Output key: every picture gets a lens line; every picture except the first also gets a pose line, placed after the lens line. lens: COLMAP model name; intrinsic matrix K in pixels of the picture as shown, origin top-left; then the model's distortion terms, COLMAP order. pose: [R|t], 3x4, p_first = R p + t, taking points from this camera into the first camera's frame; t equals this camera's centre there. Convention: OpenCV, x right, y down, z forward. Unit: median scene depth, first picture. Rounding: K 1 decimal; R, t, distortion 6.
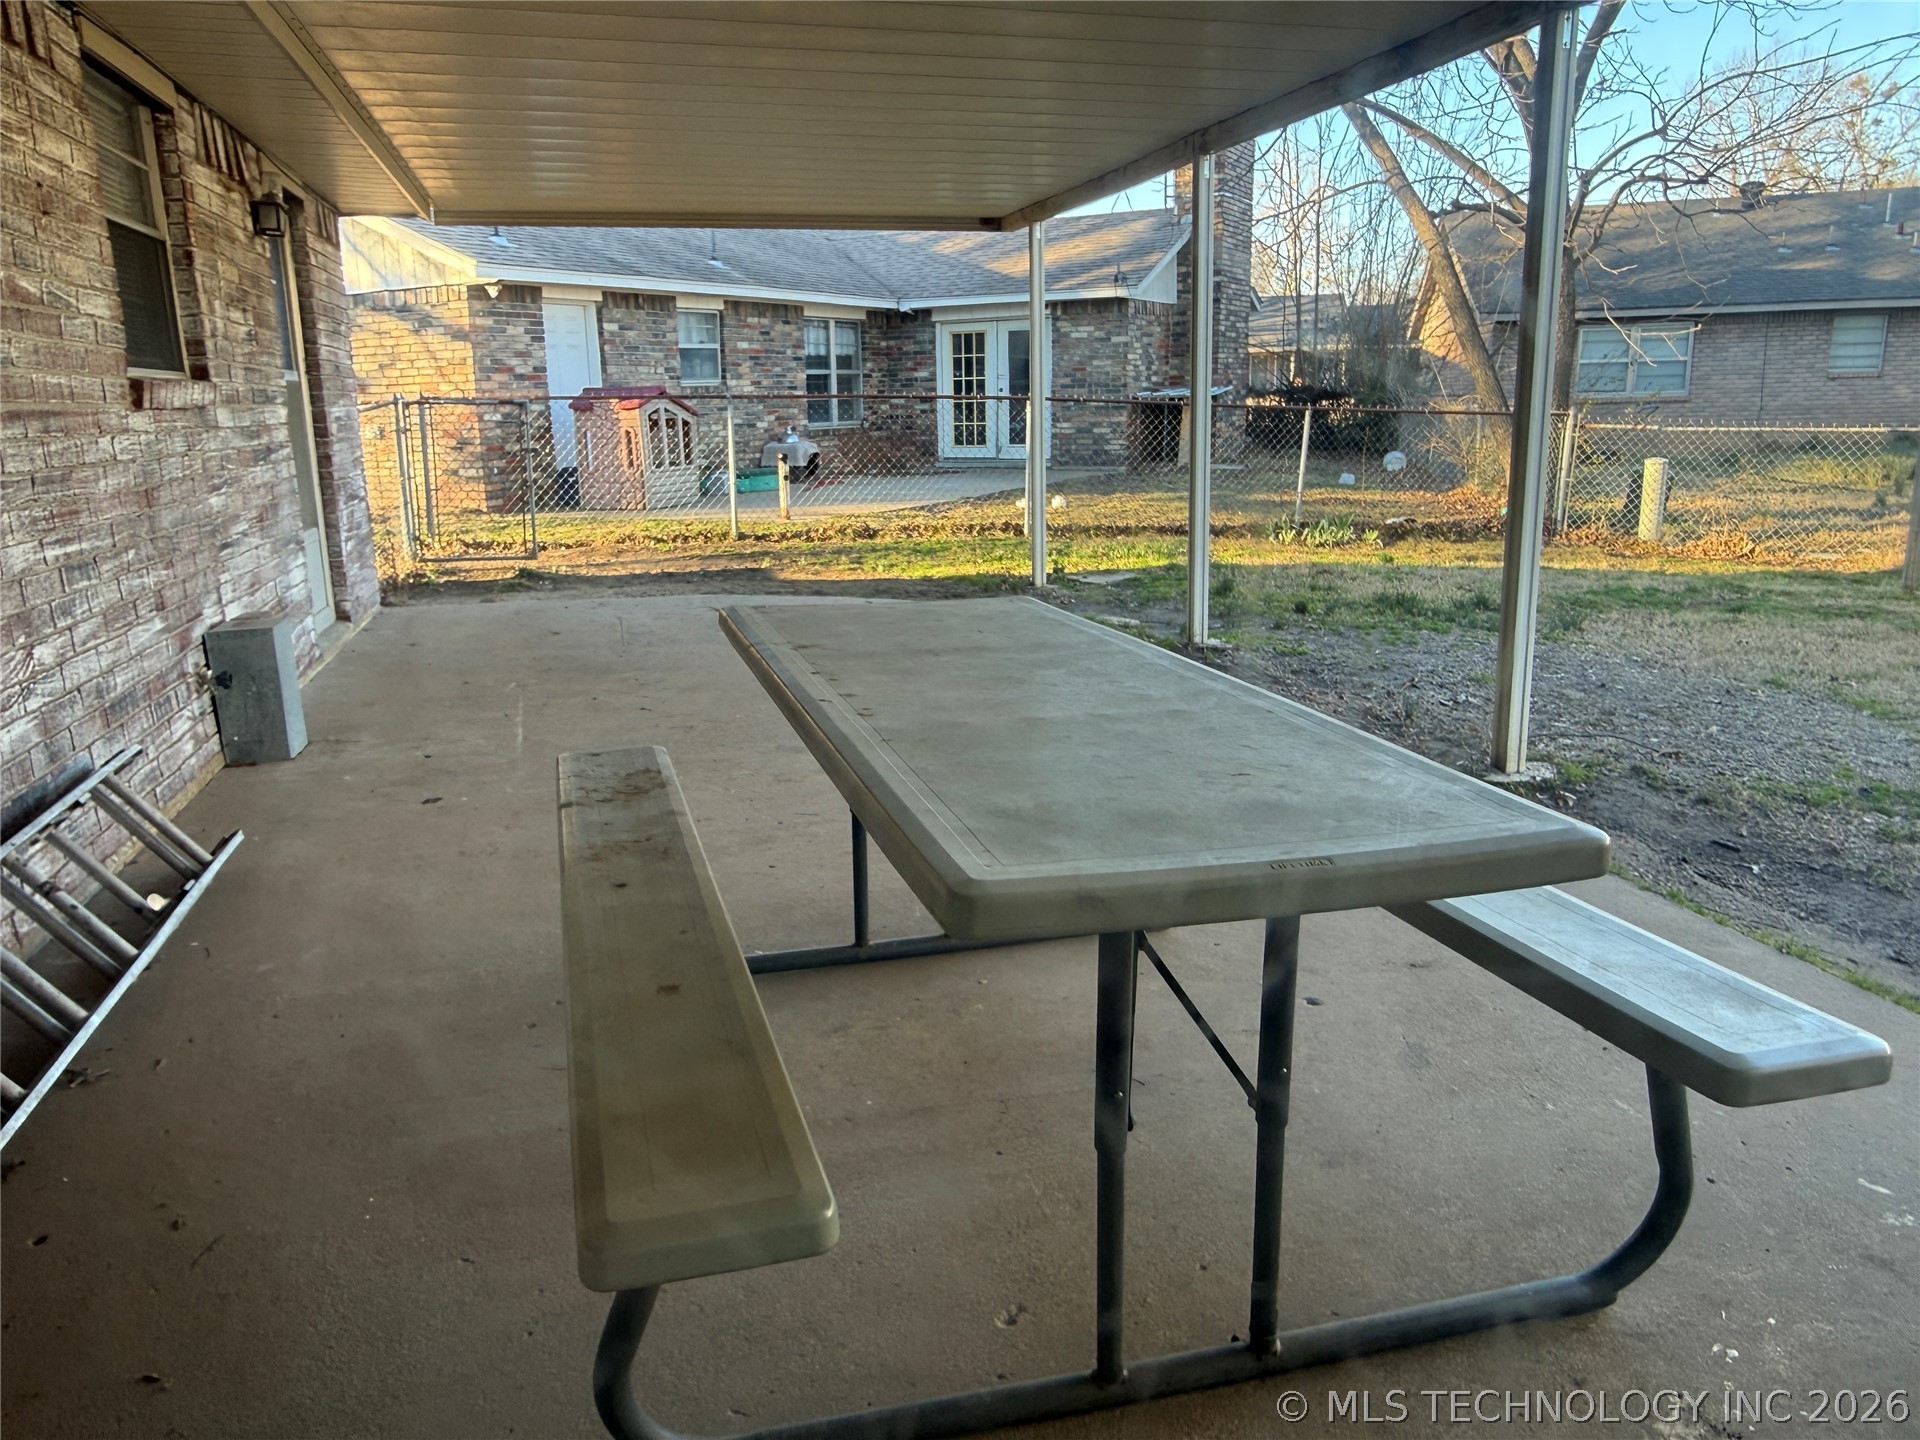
lens RADIAL K [[1348.3, 0, 955.5], [0, 1348.3, 718.6], [0, 0, 1]] dist [0.040368, -0.053501]
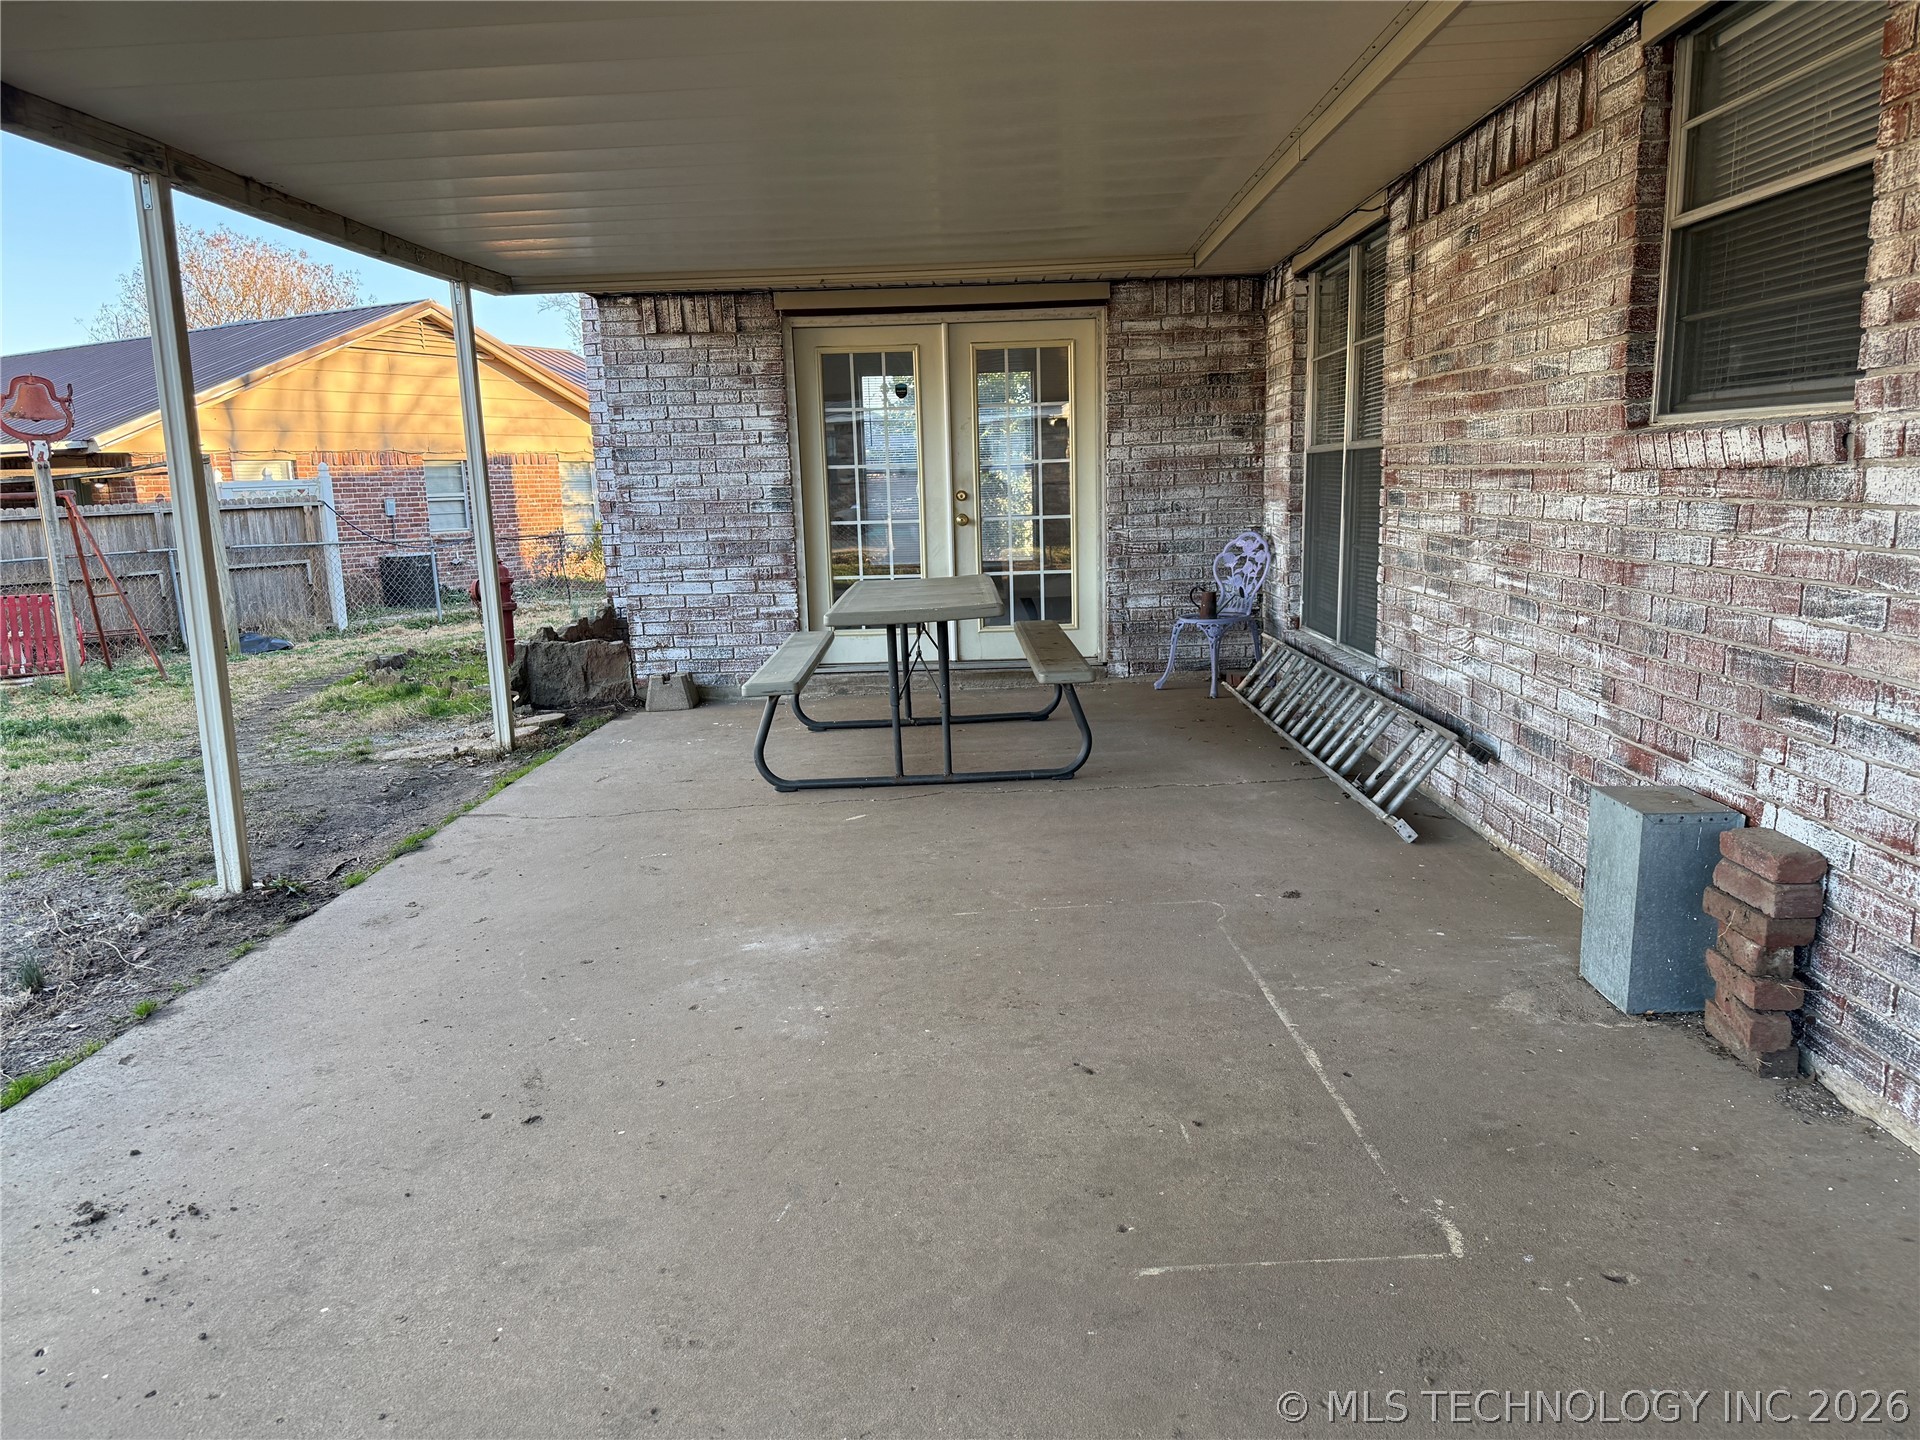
lens RADIAL K [[1348.3, 0, 958.3], [0, 1348.3, 721.5], [0, 0, 1]] dist [0.040368, -0.053501]
pose [[-0.964954, -0.005544, 0.262360, -0.497237], [0.100679, 0.915447, 0.389641, -0.536973], [-0.242336, 0.402400, -0.882806, 2.254146]]
